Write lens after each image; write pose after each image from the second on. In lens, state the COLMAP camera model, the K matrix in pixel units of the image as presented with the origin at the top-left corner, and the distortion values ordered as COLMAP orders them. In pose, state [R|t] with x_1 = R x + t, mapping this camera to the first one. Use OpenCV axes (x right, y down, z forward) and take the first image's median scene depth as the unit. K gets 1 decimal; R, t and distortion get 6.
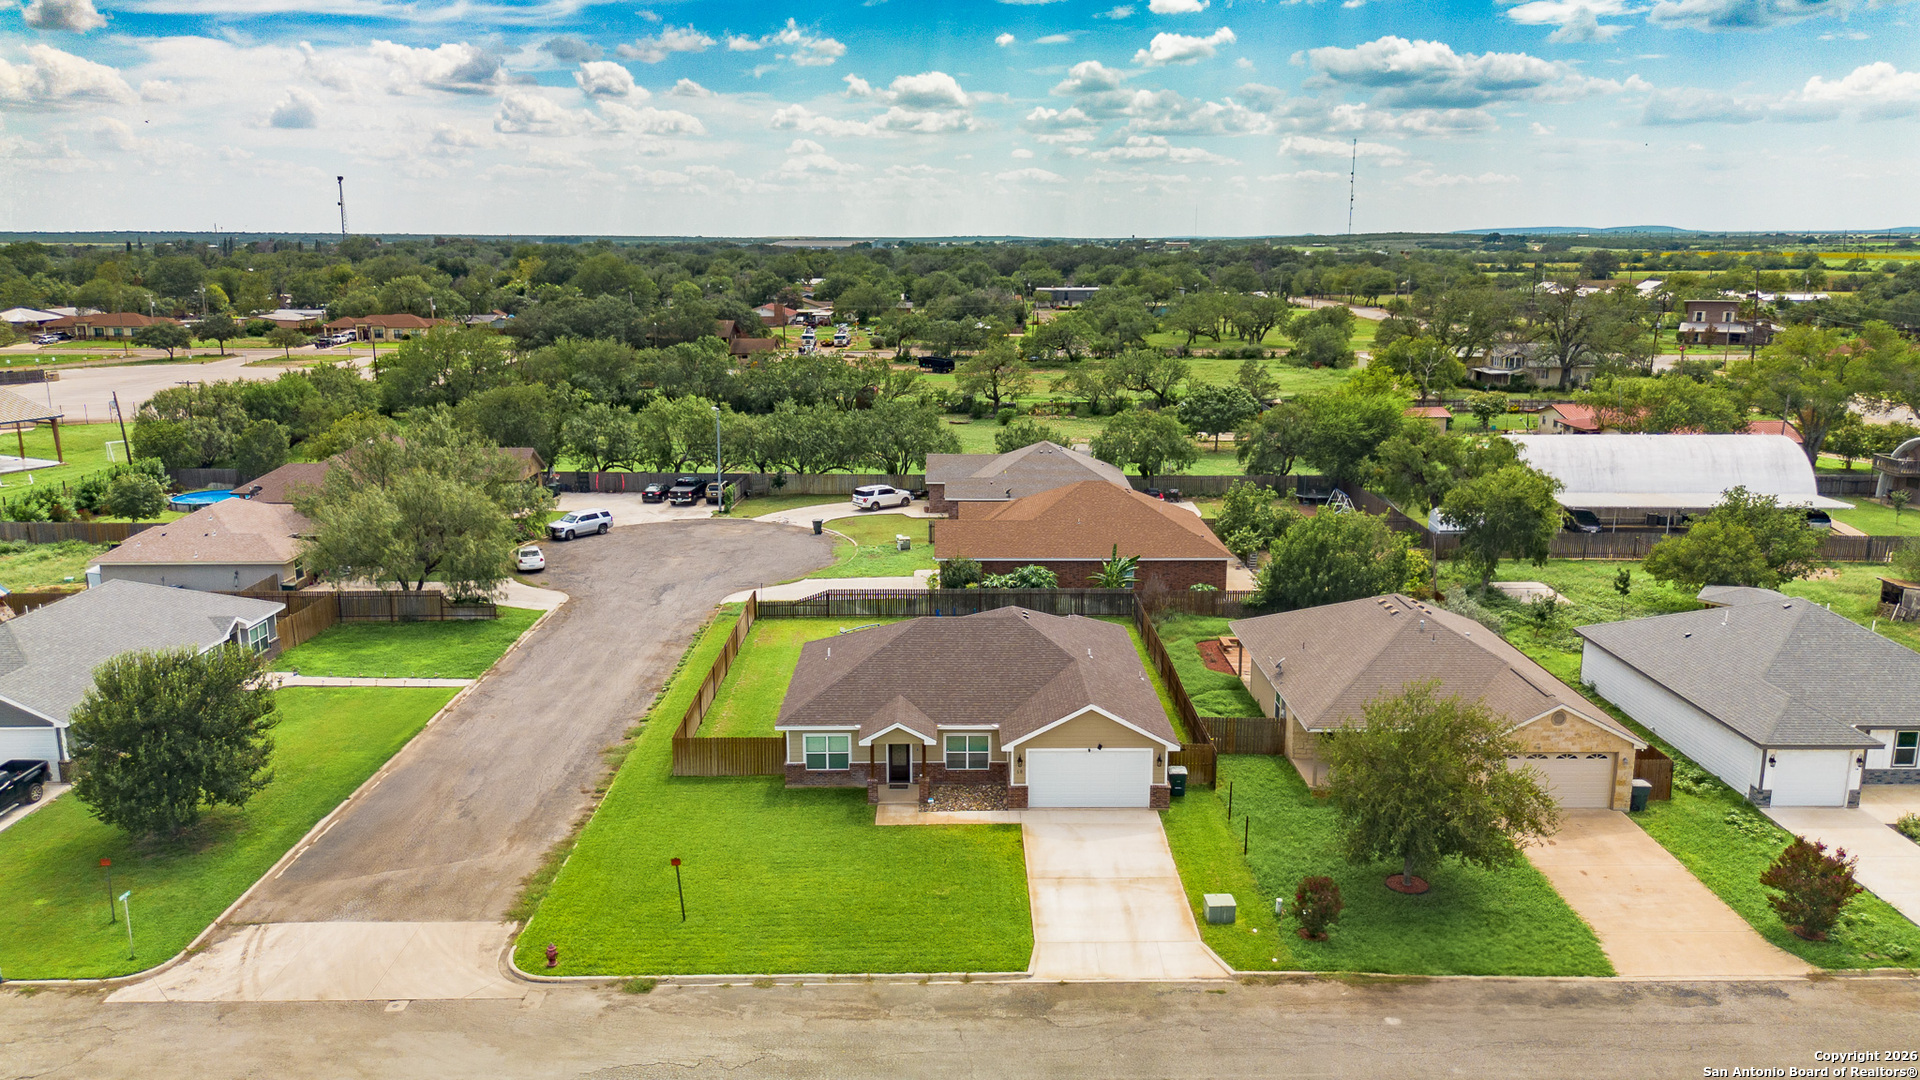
lens RADIAL K [[1369.4, 0, 960.0], [0, 1369.4, 540.0], [0, 0, 1]] dist [0.056684, -0.045107]
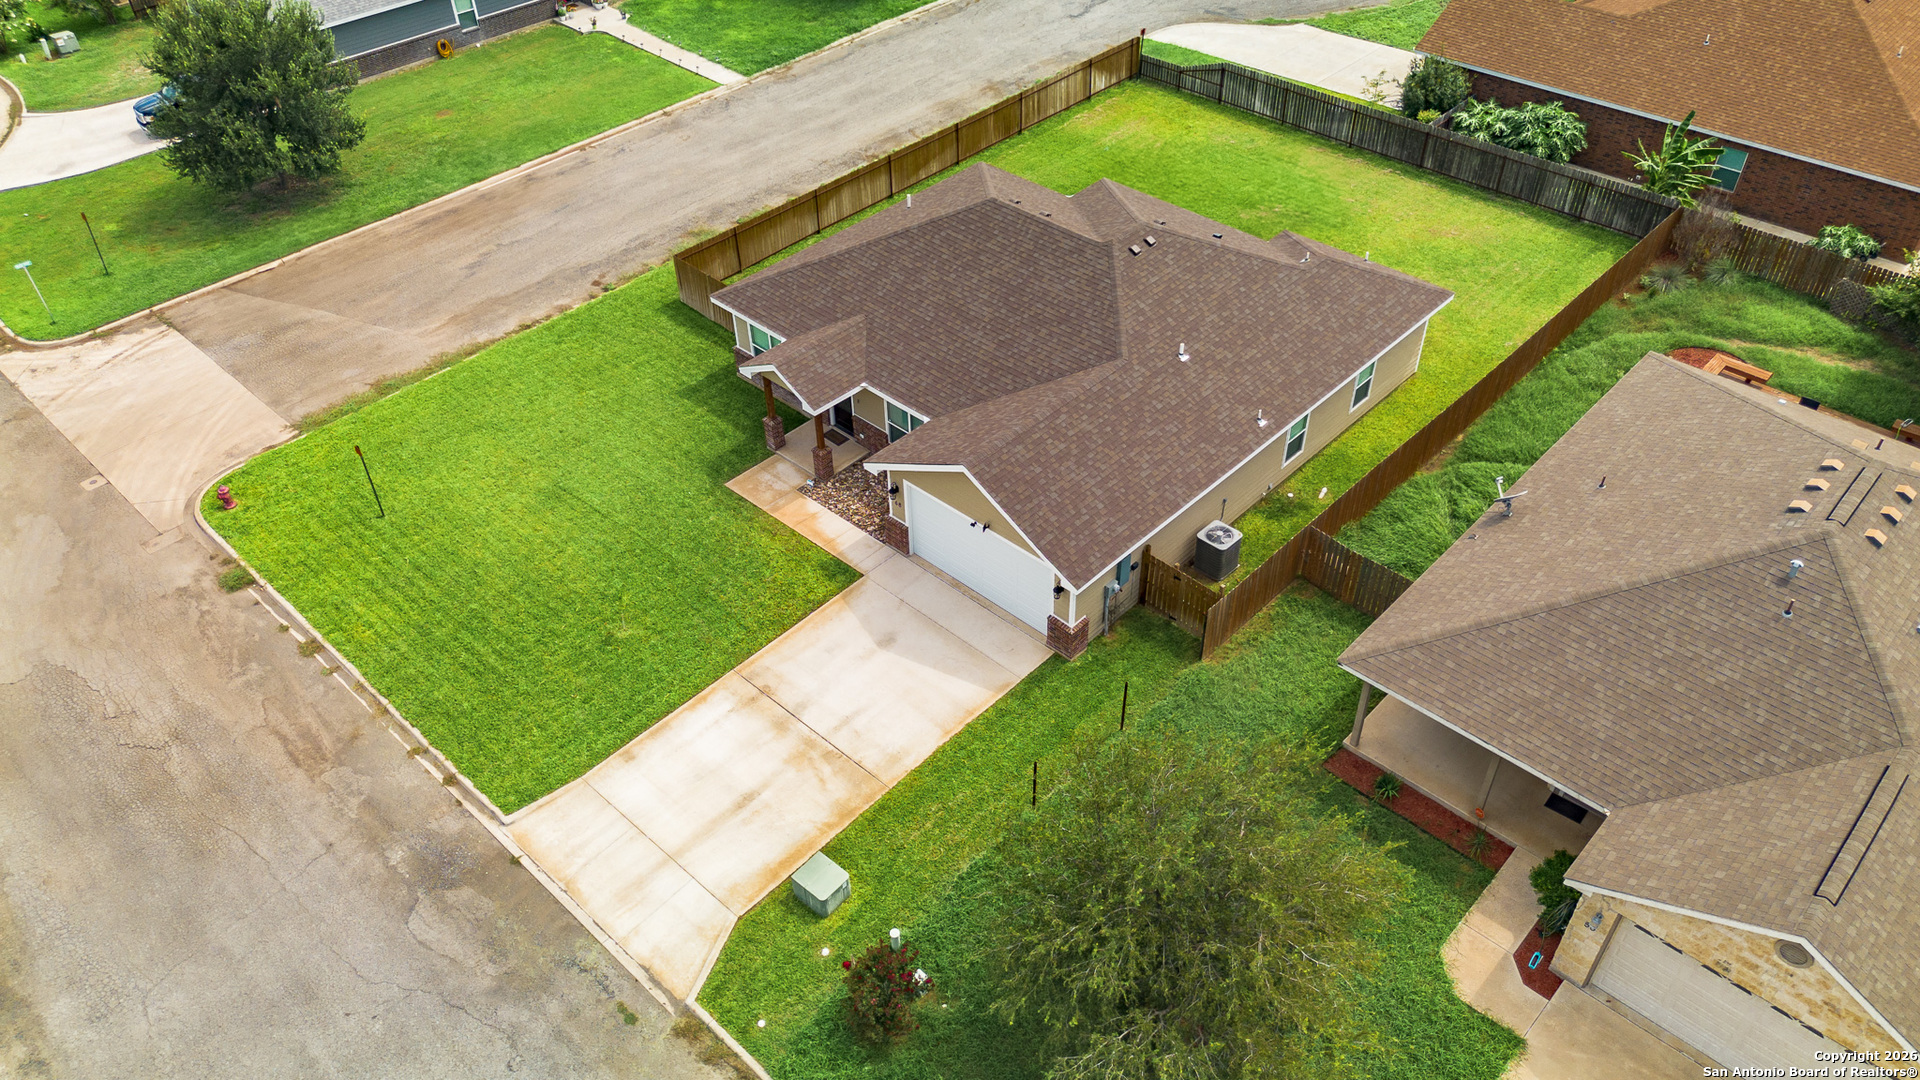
lens RADIAL K [[1369.4, 0, 960.0], [0, 1369.4, 540.0], [0, 0, 1]] dist [0.056684, -0.045107]
pose [[0.721498, 0.445193, -0.530324, 0.390366], [-0.133267, 0.840867, 0.524579, -0.149479], [0.679471, -0.307808, 0.666013, 0.549910]]
